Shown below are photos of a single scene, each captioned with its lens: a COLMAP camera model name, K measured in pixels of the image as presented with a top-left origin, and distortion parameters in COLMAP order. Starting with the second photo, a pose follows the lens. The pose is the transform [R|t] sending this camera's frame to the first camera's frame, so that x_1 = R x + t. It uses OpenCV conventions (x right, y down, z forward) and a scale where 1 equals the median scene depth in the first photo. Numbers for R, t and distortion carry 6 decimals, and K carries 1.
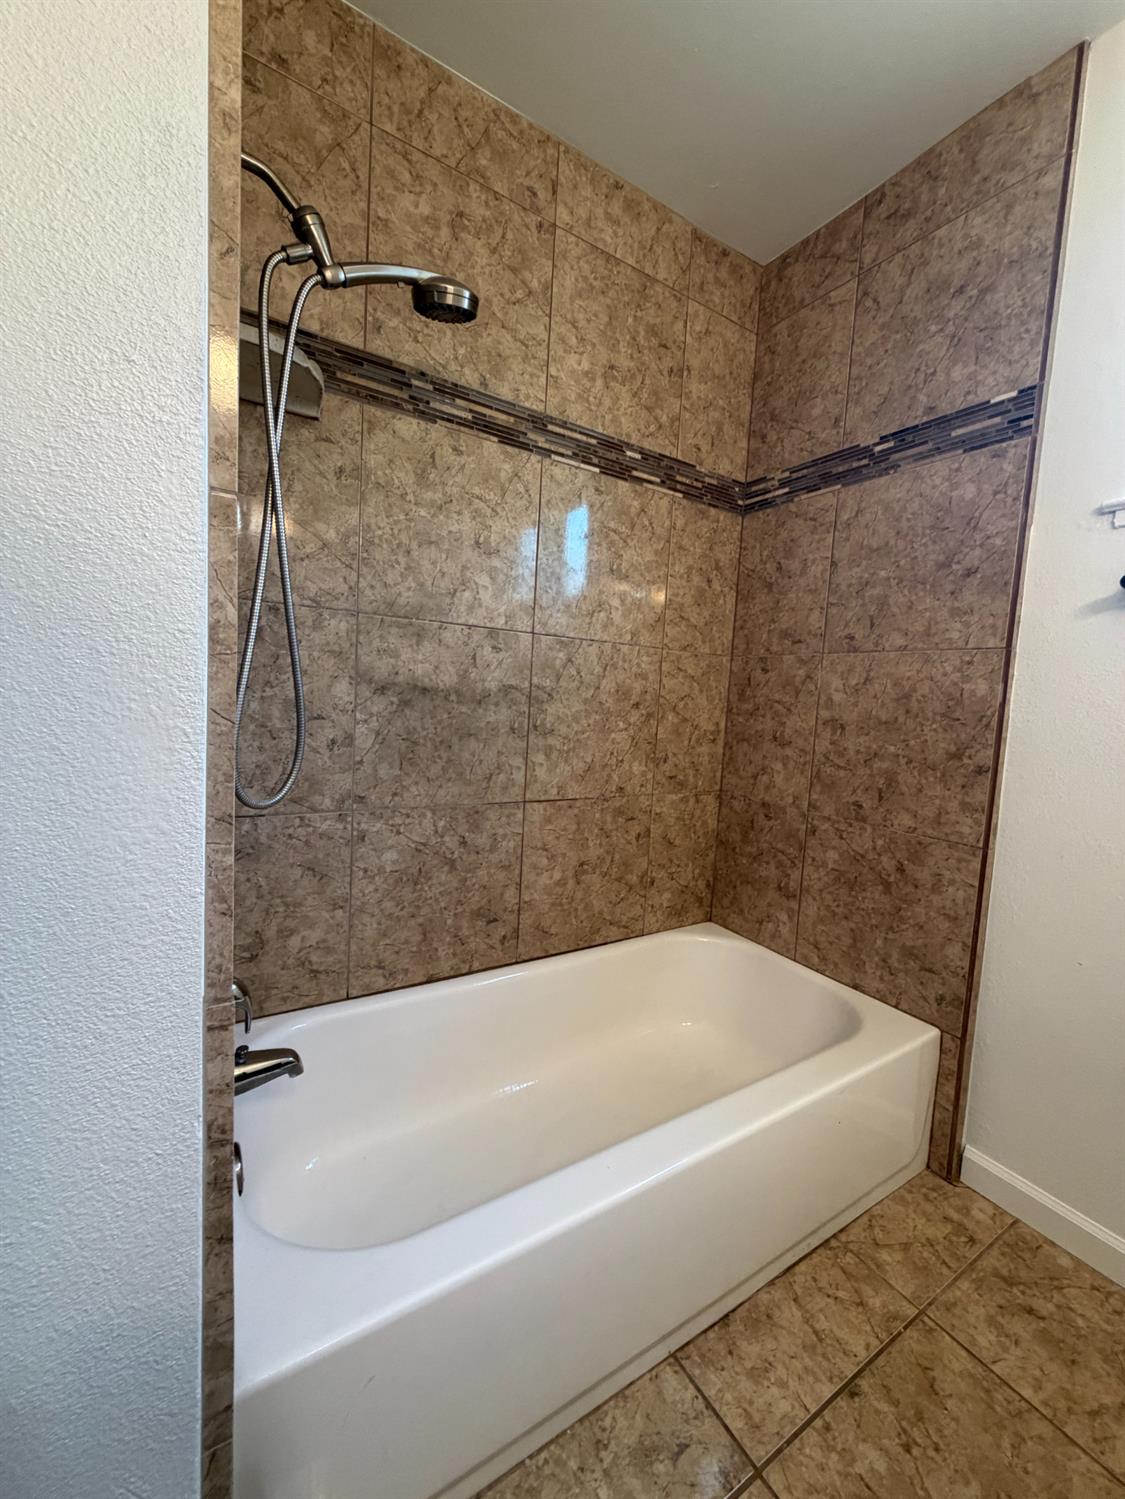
lens RADIAL K [[601.6, 0, 561.8], [0, 601.6, 748.5], [0, 0, 1]] dist [-0.000433, 0.000745]
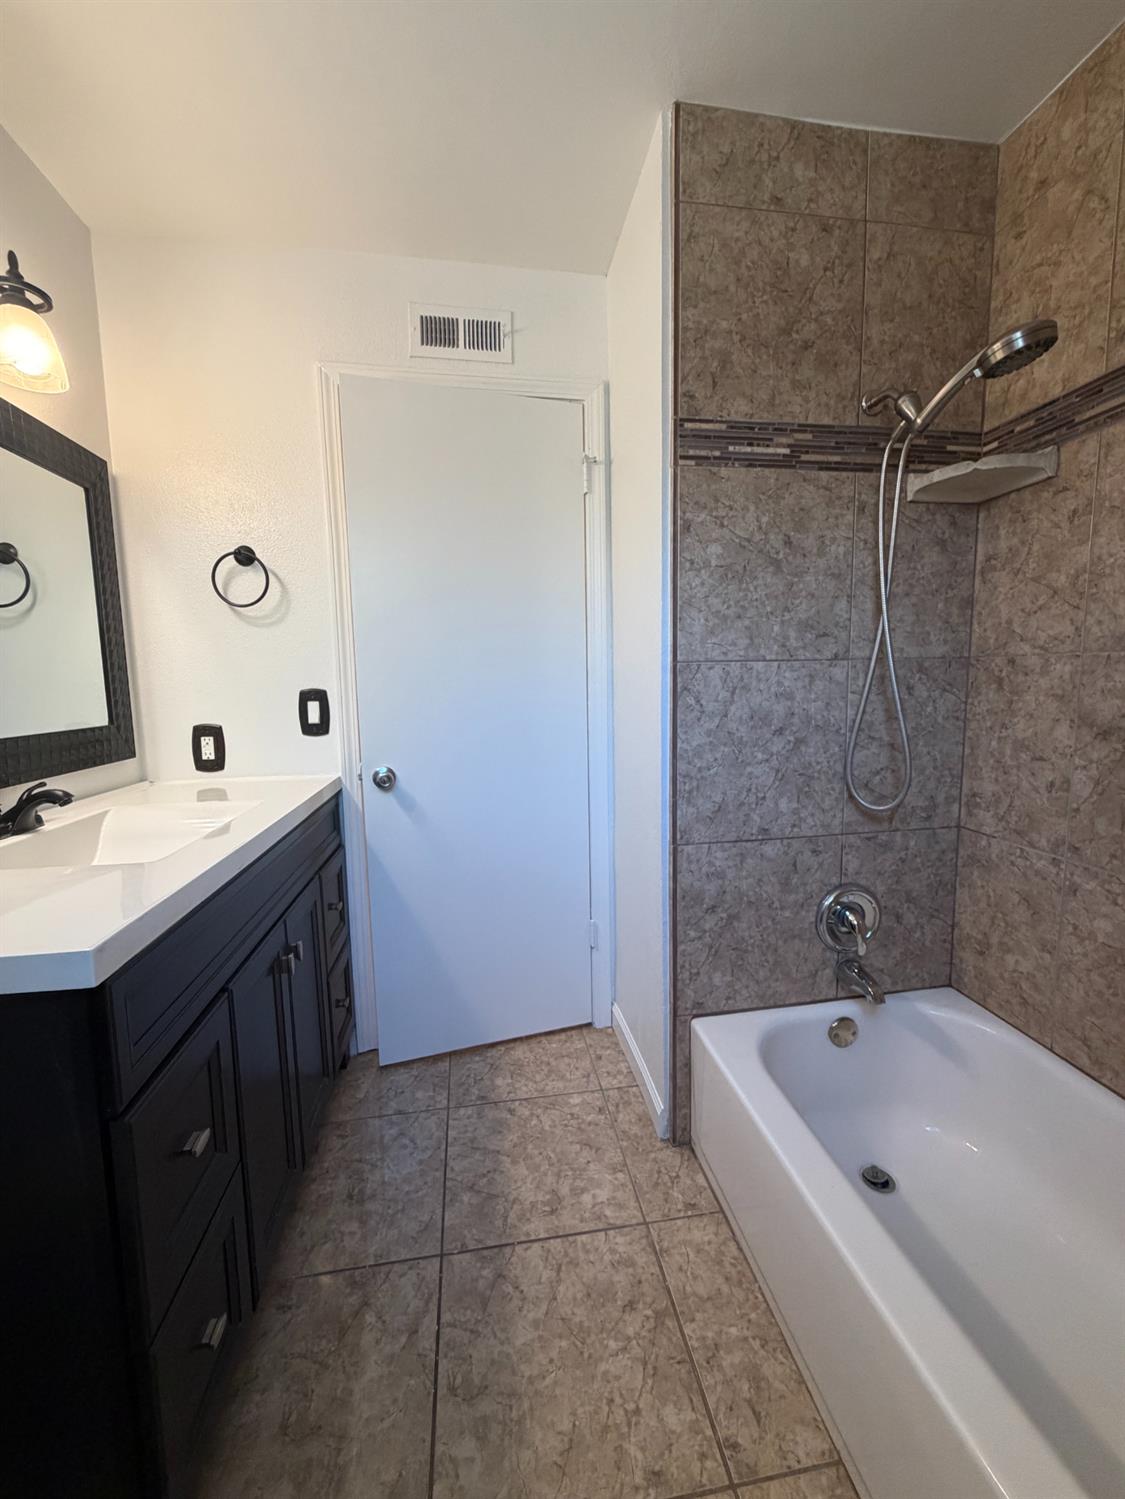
lens RADIAL K [[601.6, 0, 562.4], [0, 601.6, 748.3], [0, 0, 1]] dist [-0.000433, 0.000745]
pose [[-0.402600, 0.058067, -0.913532, 0.866933], [-0.085004, 0.991302, 0.100472, -0.102188], [0.911421, 0.118104, -0.394162, 0.644223]]
